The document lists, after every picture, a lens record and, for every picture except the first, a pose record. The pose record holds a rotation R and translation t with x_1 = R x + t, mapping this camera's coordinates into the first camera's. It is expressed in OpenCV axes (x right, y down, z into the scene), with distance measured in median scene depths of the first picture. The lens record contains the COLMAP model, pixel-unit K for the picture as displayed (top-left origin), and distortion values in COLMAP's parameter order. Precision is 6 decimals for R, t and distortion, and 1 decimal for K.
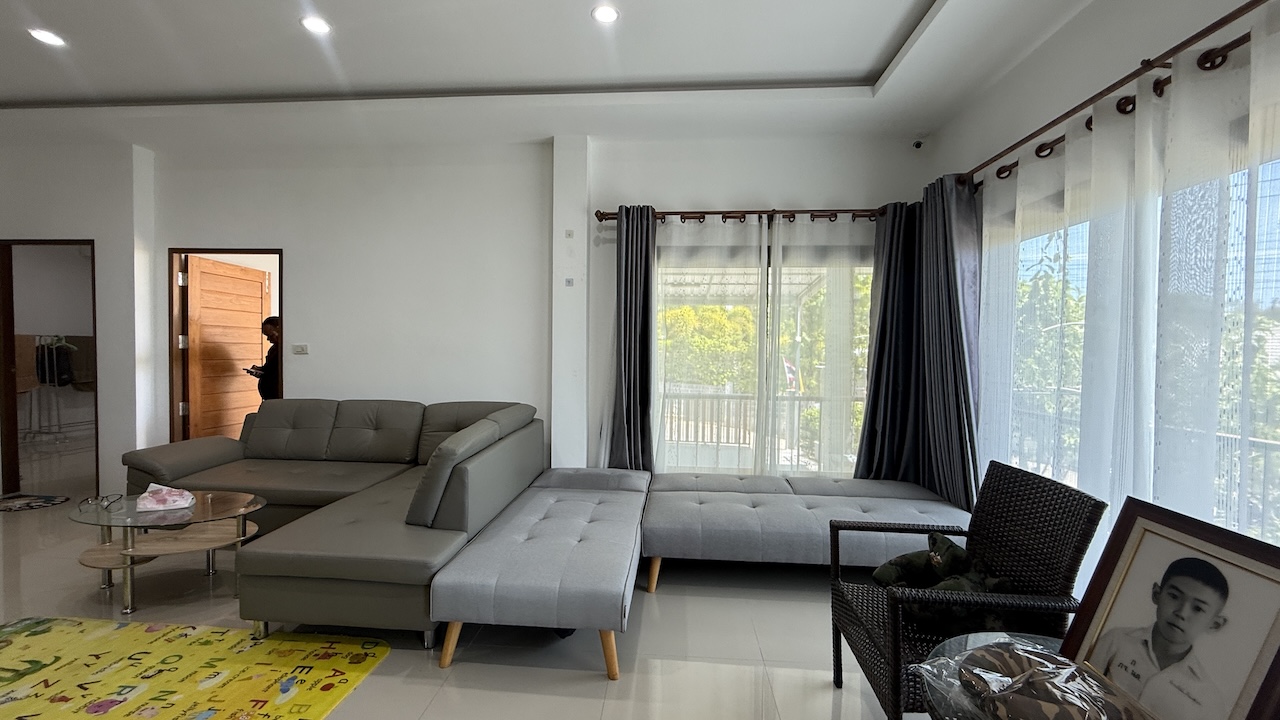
lens RADIAL K [[511.8, 0, 637.4], [0, 511.8, 359.9], [0, 0, 1]] dist [-0.000211, 0.000016]
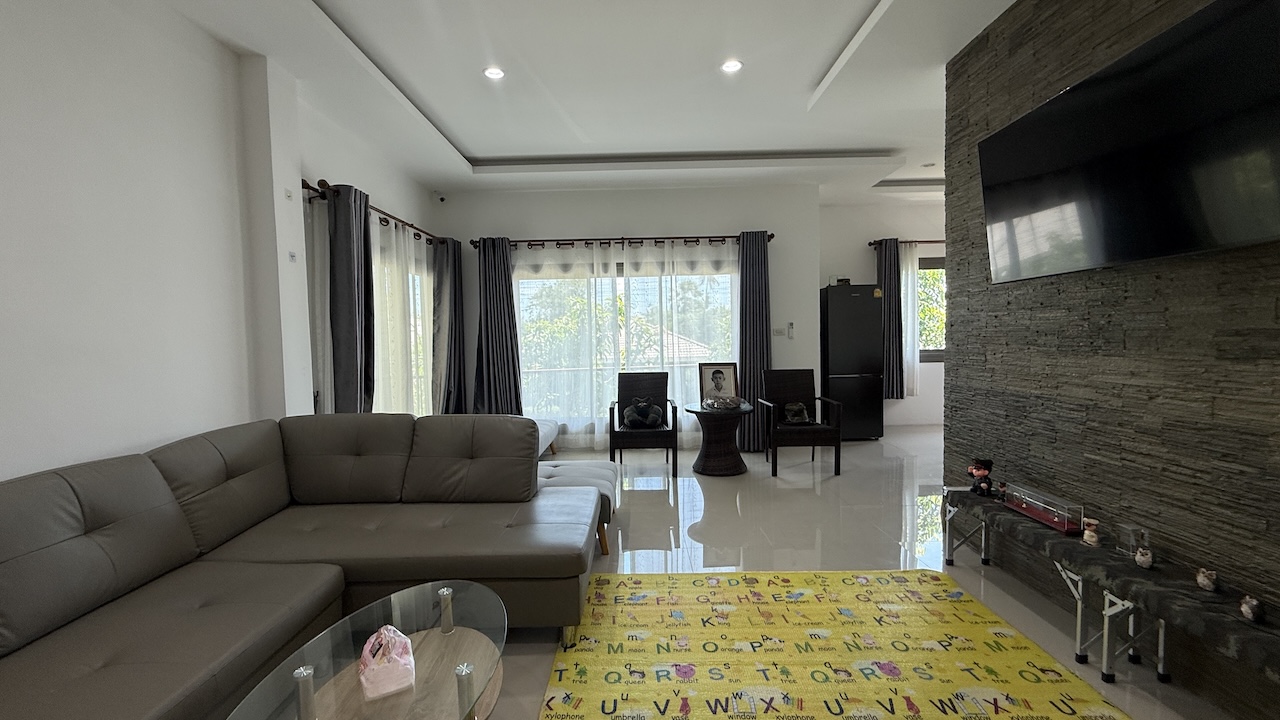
lens RADIAL K [[511.3, 0, 637.1], [0, 511.3, 360.2], [0, 0, 1]] dist [-0.000891, 0.000007]
pose [[-0.080909, -0.062244, 0.994776, -1.736630], [0.047682, 0.996664, 0.066240, -0.036314], [-0.995580, 0.052793, -0.077671, 0.970898]]
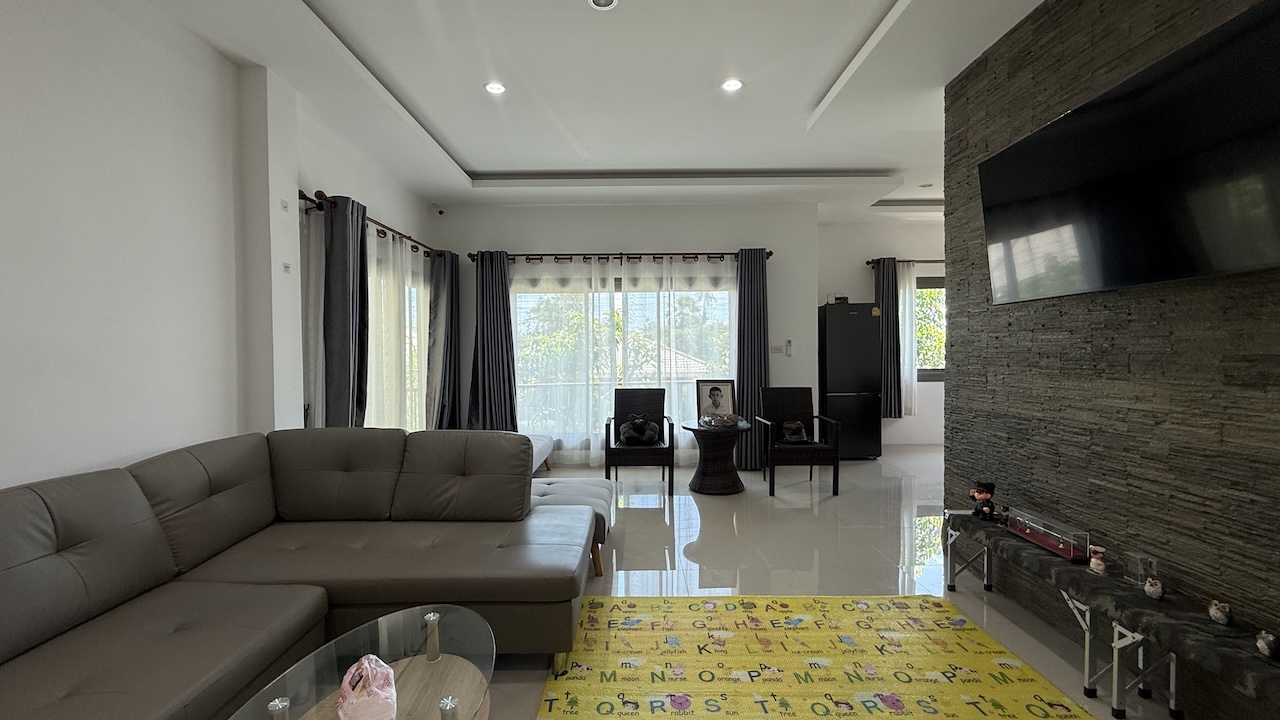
lens RADIAL K [[511.8, 0, 637.4], [0, 511.8, 359.9], [0, 0, 1]] dist [-0.000211, 0.000016]
pose [[-0.087241, -0.034295, 0.995597, -1.718884], [0.034560, 0.998701, 0.037431, -0.040550], [-0.995588, 0.037673, -0.085942, 0.970908]]
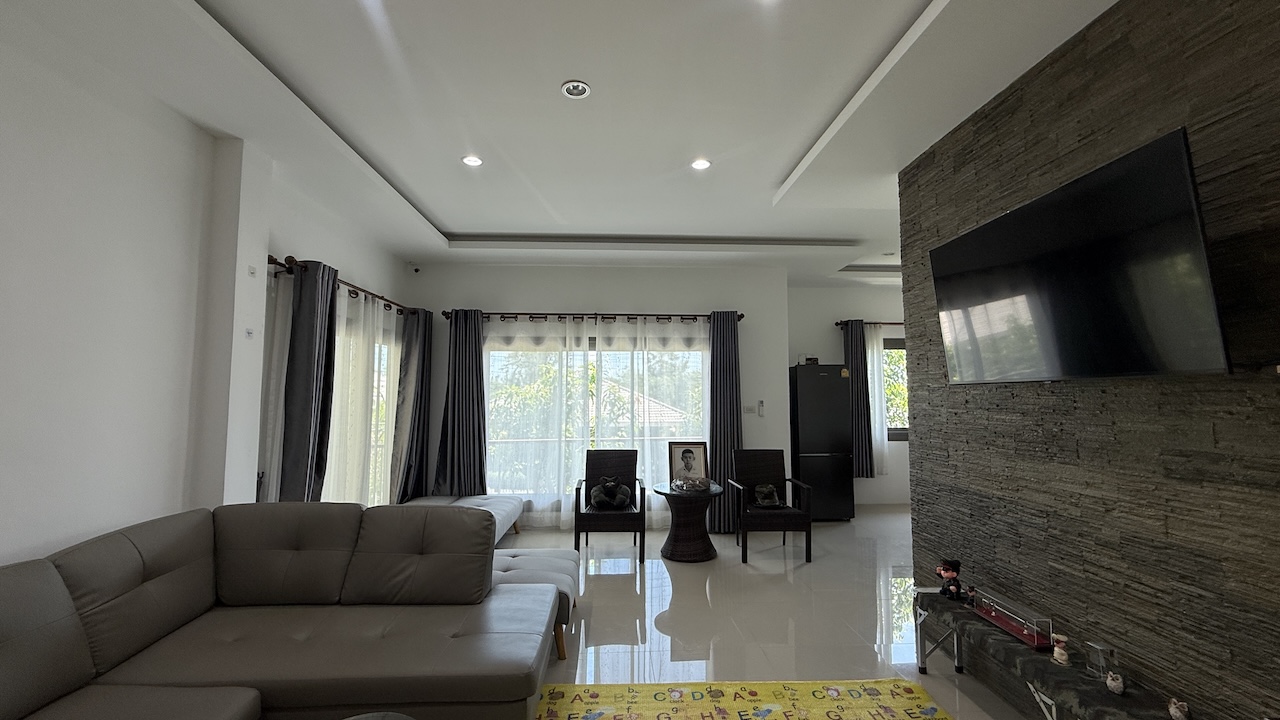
lens RADIAL K [[511.8, 0, 637.4], [0, 511.8, 359.9], [0, 0, 1]] dist [-0.000211, 0.000016]
pose [[-0.127981, 0.054364, 0.990286, -1.724887], [0.024434, 0.998366, -0.051650, -0.105580], [-0.991476, 0.017587, -0.129100, 0.941480]]
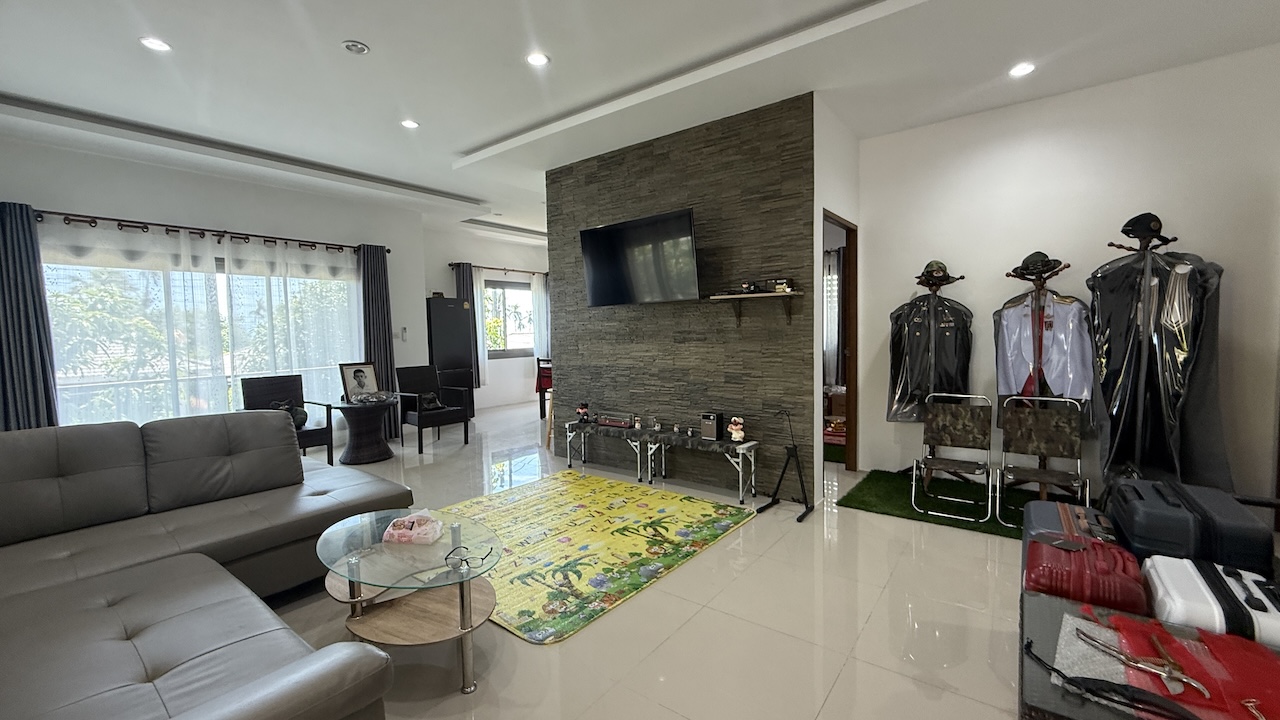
lens RADIAL K [[511.8, 0, 637.4], [0, 511.8, 359.9], [0, 0, 1]] dist [-0.000211, 0.000016]
pose [[-0.840006, -0.026280, 0.541941, -1.994614], [0.024055, 0.996040, 0.085586, -0.050871], [-0.542044, 0.084929, -0.836047, 1.779255]]
